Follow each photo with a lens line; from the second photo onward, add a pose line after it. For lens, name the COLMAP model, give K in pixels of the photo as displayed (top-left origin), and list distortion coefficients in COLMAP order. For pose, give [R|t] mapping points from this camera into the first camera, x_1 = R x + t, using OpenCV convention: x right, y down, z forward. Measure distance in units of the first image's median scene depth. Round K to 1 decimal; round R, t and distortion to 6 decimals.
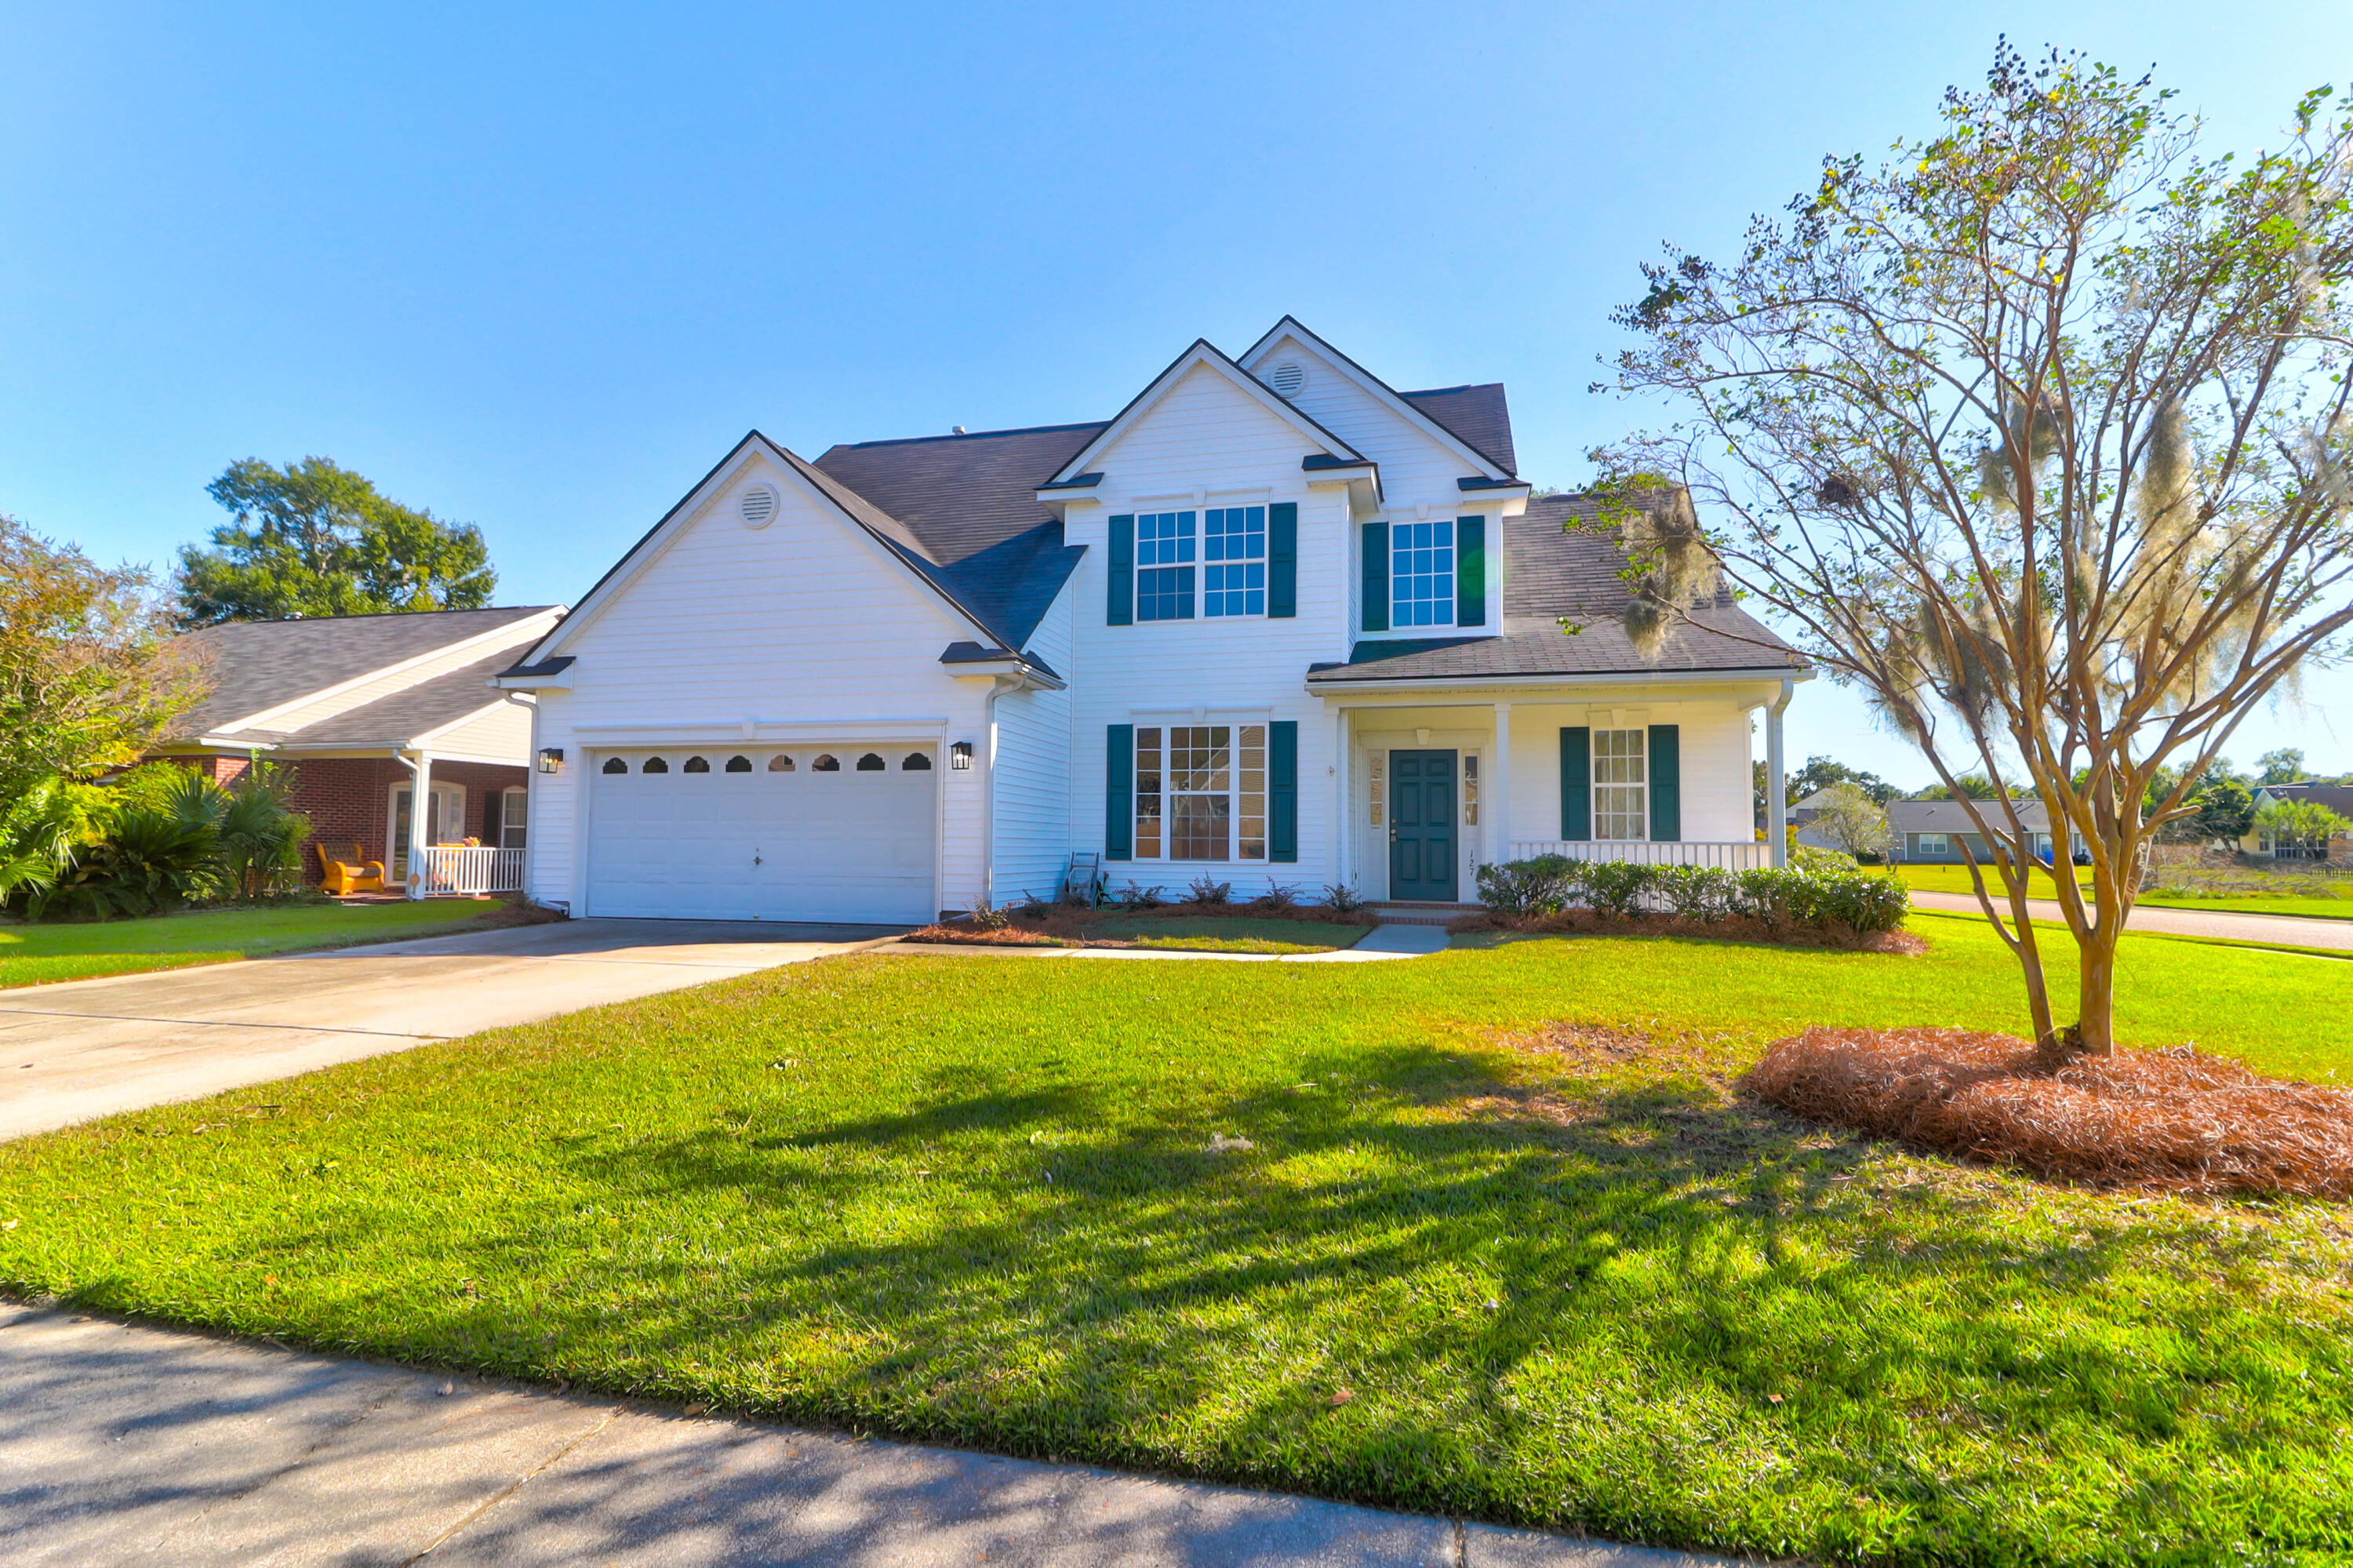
lens RADIAL K [[1084.4, 0, 1176.5], [0, 1084.4, 784.0], [0, 0, 1]] dist [0.019093, -0.000685]
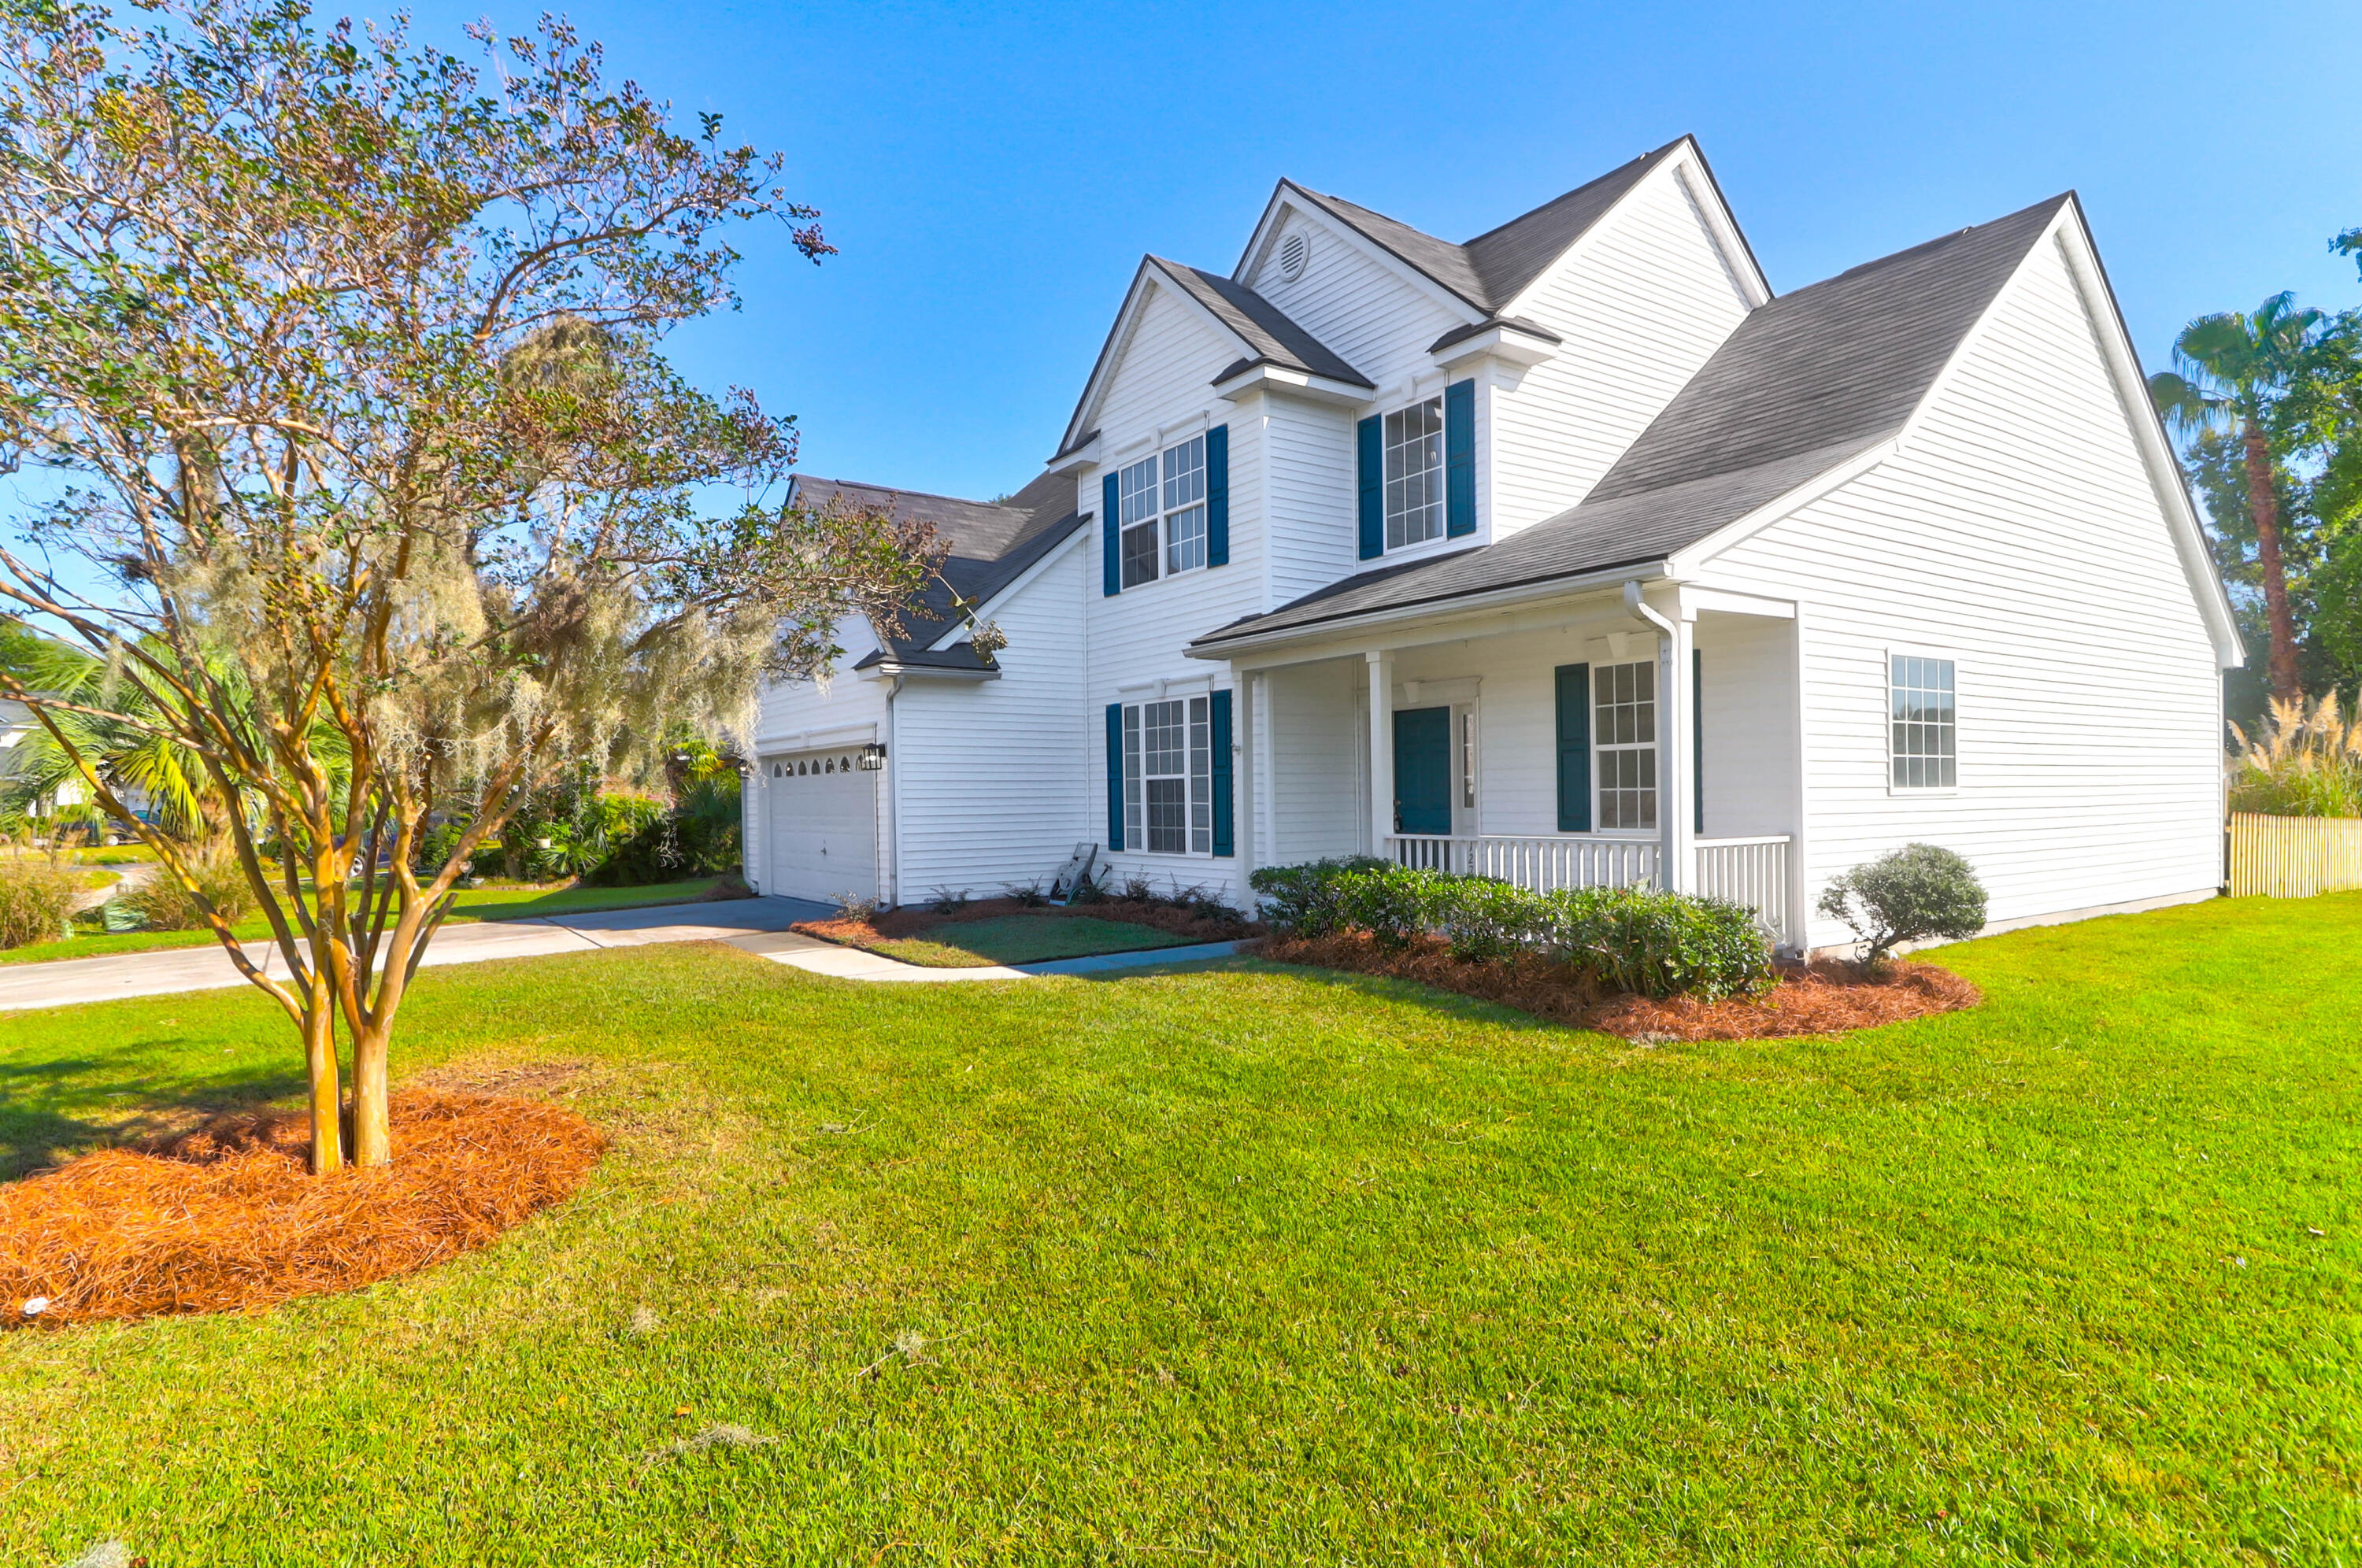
lens RADIAL K [[1283.0, 0, 1181.0], [0, 1283.0, 784.0], [0, 0, 1]] dist [0.037575, -0.034672]
pose [[0.750729, -0.026607, -0.660074, 0.713983], [0.055836, 0.998169, 0.023269, -0.009515], [0.658246, -0.054325, 0.750840, 0.221006]]
